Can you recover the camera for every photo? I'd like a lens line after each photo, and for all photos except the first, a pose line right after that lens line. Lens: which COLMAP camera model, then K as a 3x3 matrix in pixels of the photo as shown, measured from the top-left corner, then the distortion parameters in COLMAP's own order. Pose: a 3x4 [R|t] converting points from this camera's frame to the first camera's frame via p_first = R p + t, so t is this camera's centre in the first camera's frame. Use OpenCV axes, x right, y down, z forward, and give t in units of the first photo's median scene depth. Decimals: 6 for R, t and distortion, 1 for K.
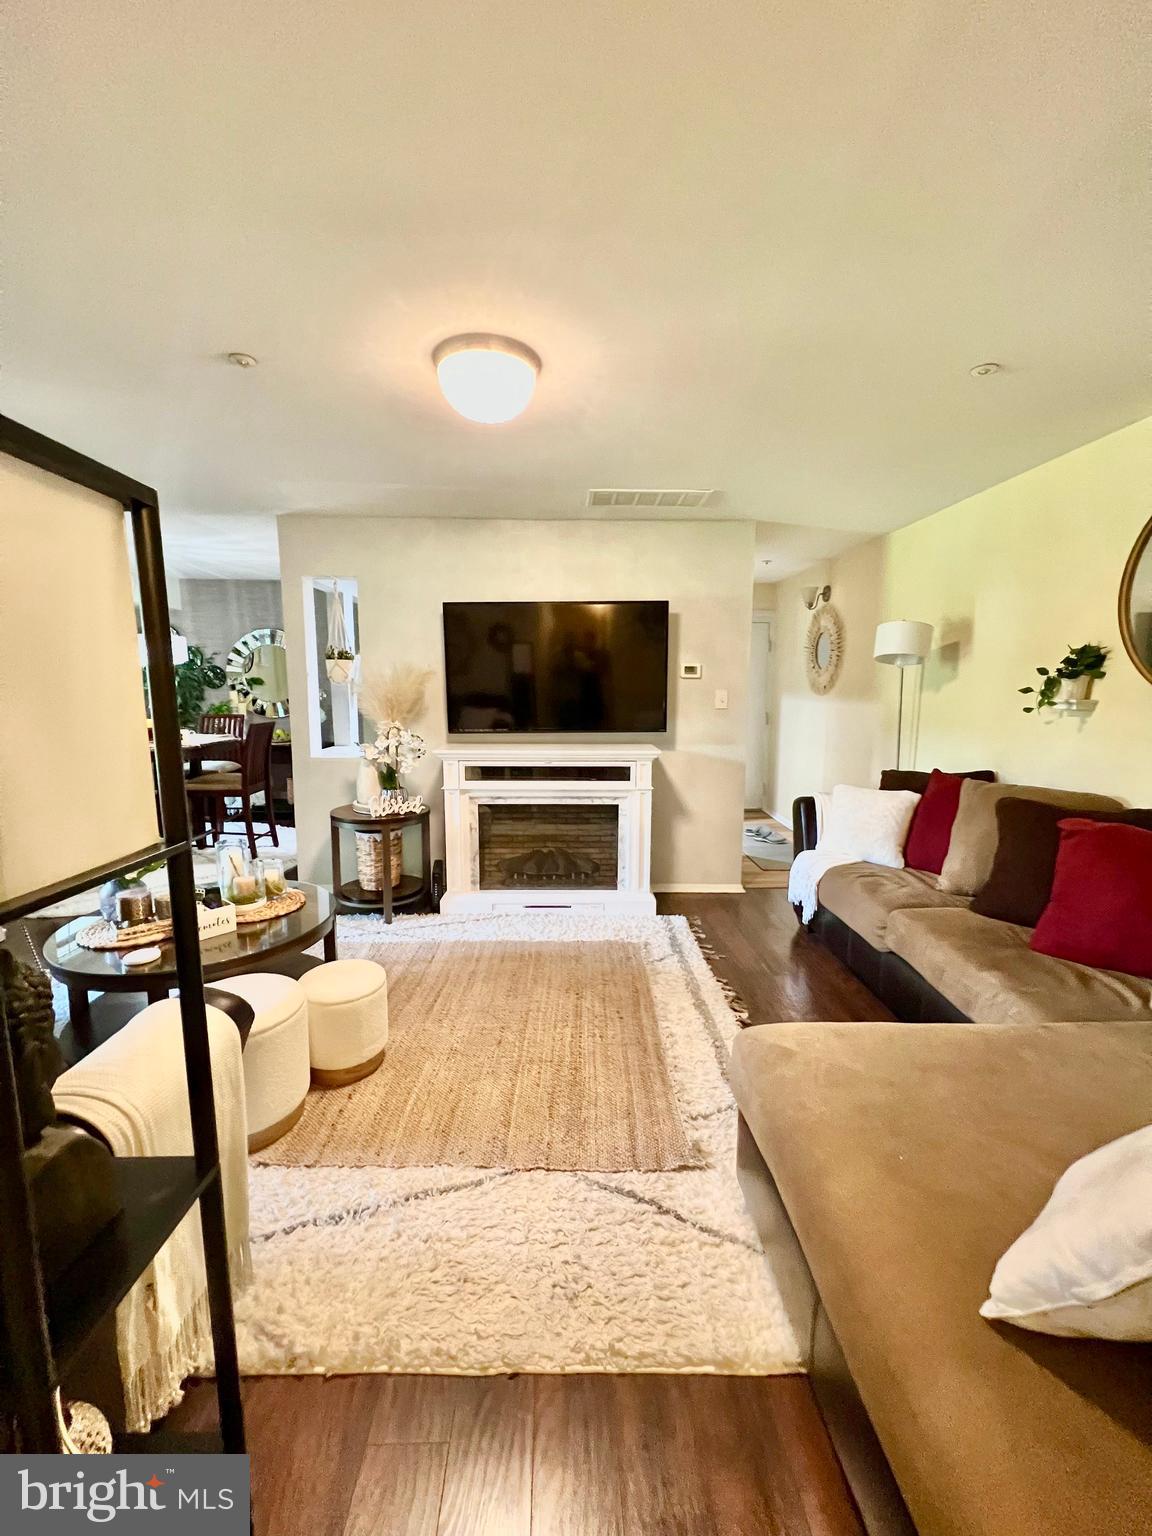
lens RADIAL K [[616.4, 0, 574.9], [0, 616.4, 773.5], [0, 0, 1]] dist [-0.002410, 0.000626]
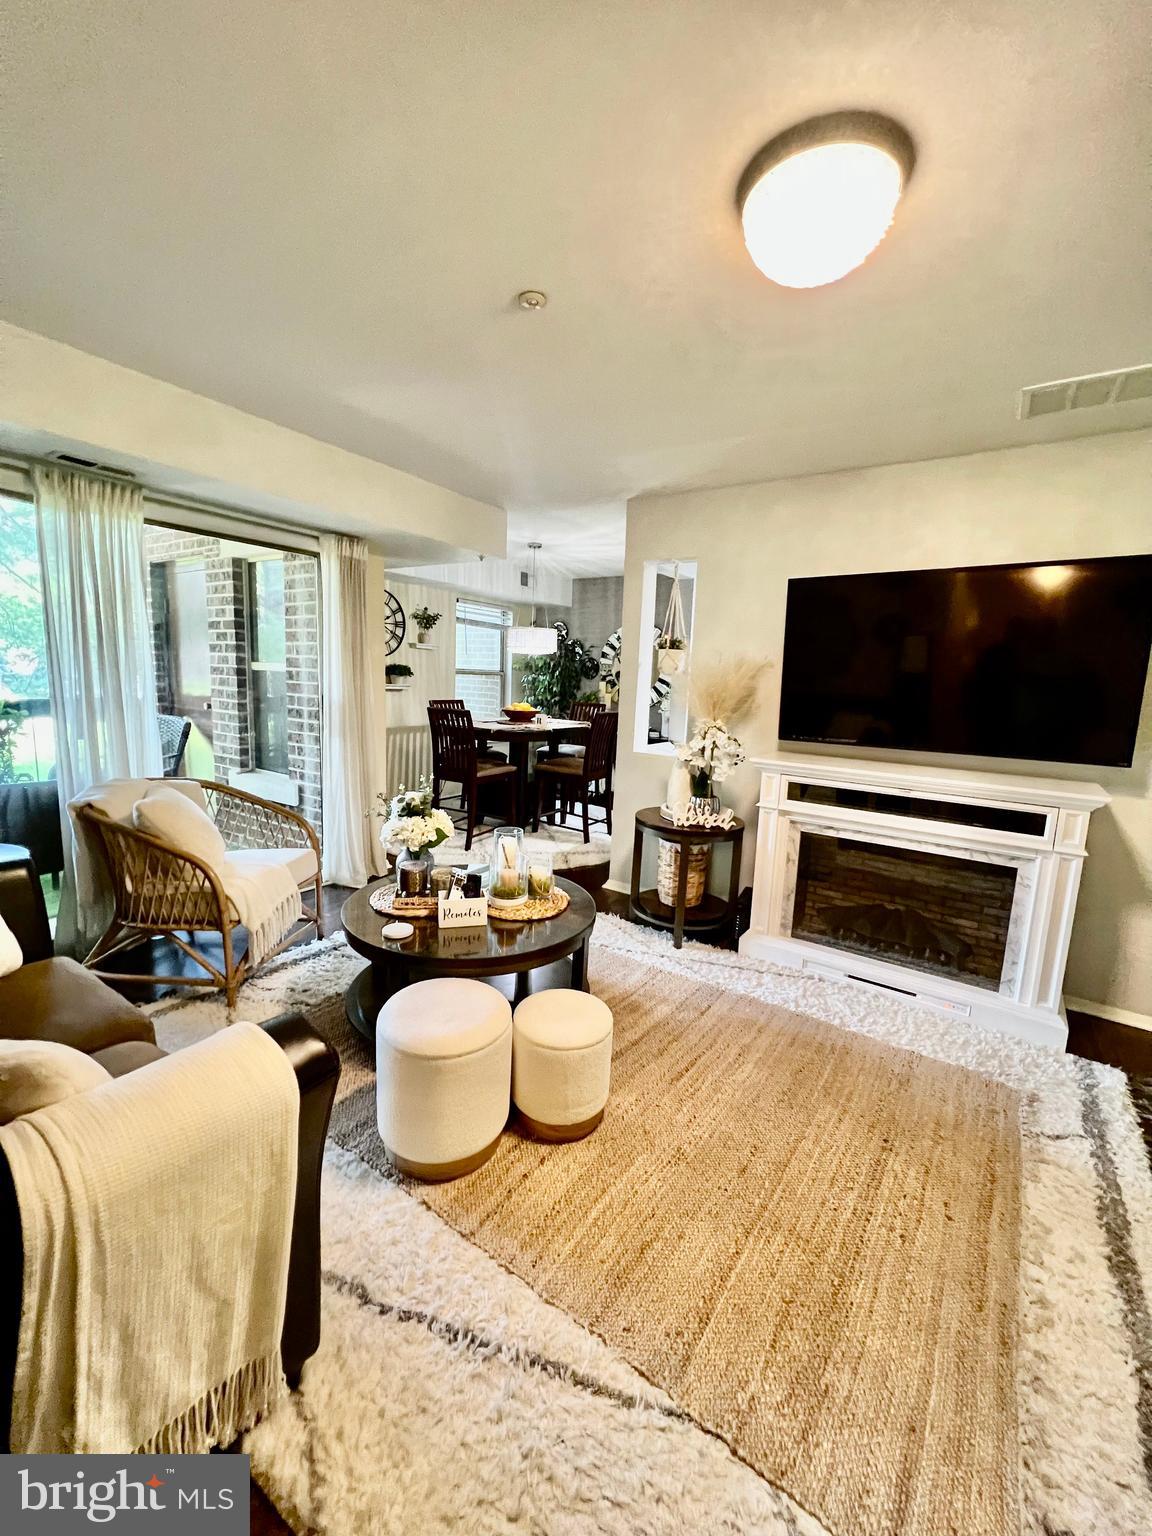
lens RADIAL K [[616.4, 0, 570.2], [0, 616.4, 770.4], [0, 0, 1]] dist [-0.002410, 0.000626]
pose [[0.812249, 0.116347, -0.571589, 0.046848], [-0.118436, 0.992390, 0.033700, -0.019657], [0.571160, 0.040324, 0.819847, 0.179234]]
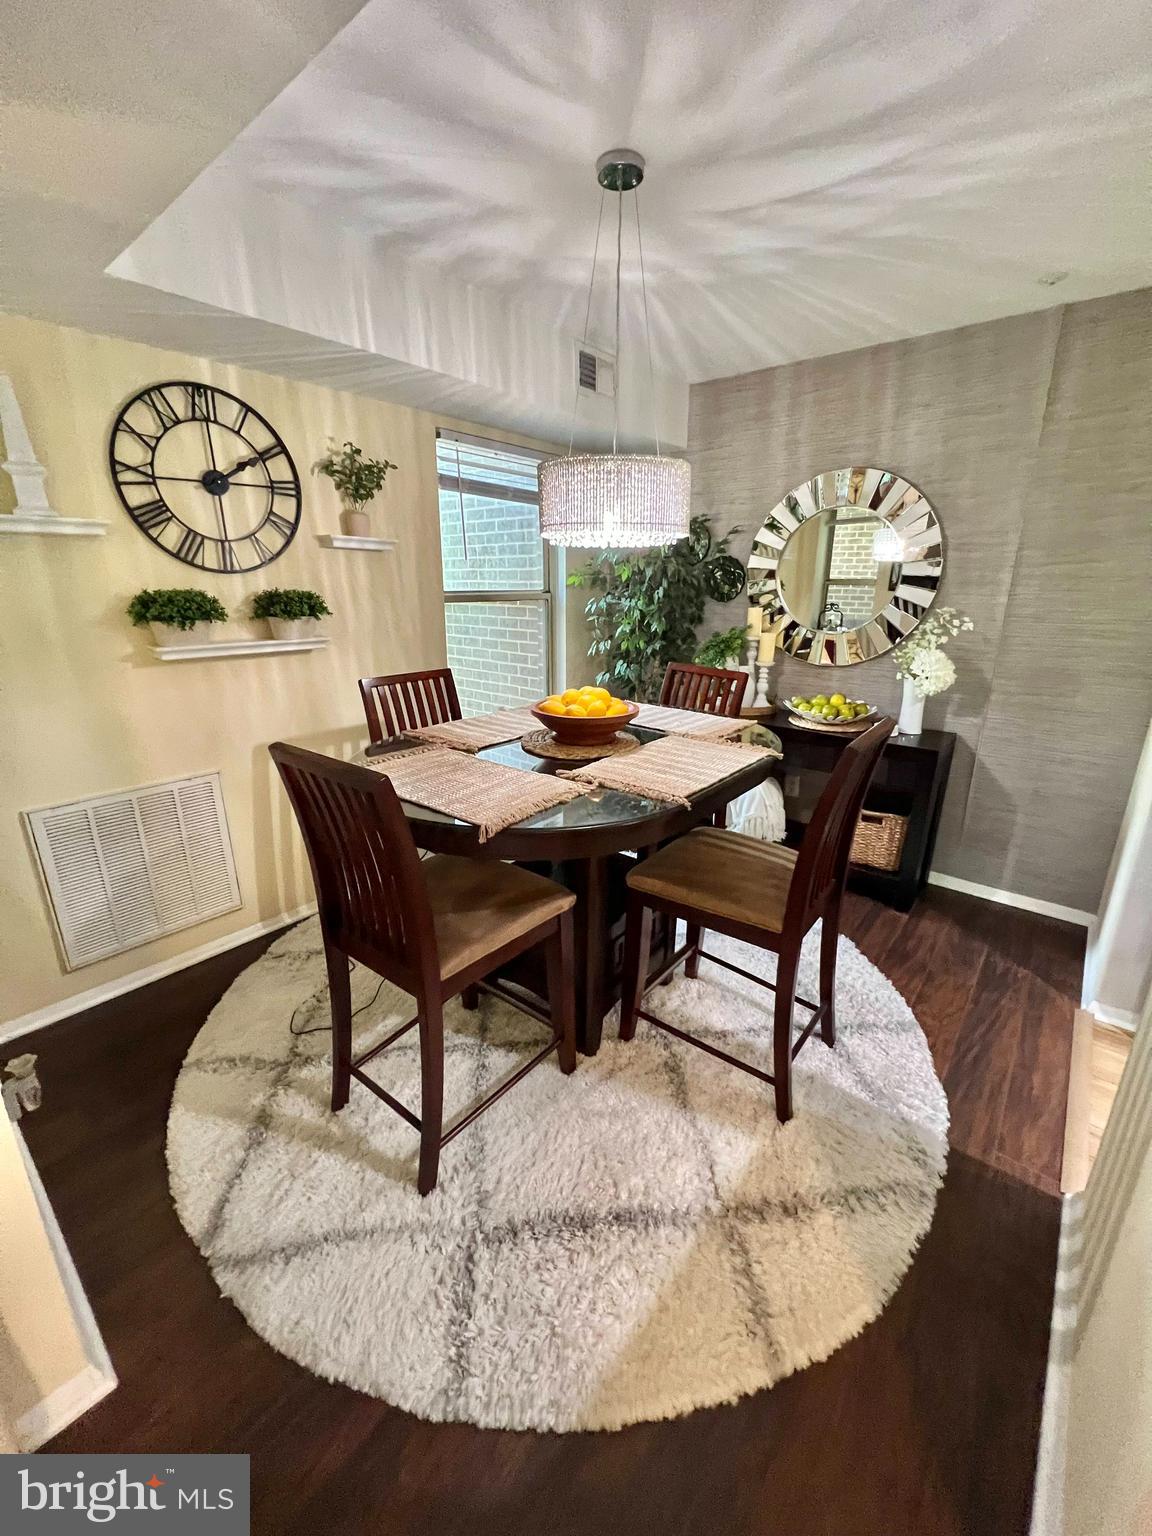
lens RADIAL K [[616.4, 0, 571.6], [0, 616.4, 773.6], [0, 0, 1]] dist [-0.002410, 0.000626]
pose [[0.751875, 0.192775, -0.630493, -0.574998], [-0.092484, 0.977682, 0.188640, -0.145999], [0.652786, -0.083523, 0.752924, 0.906025]]
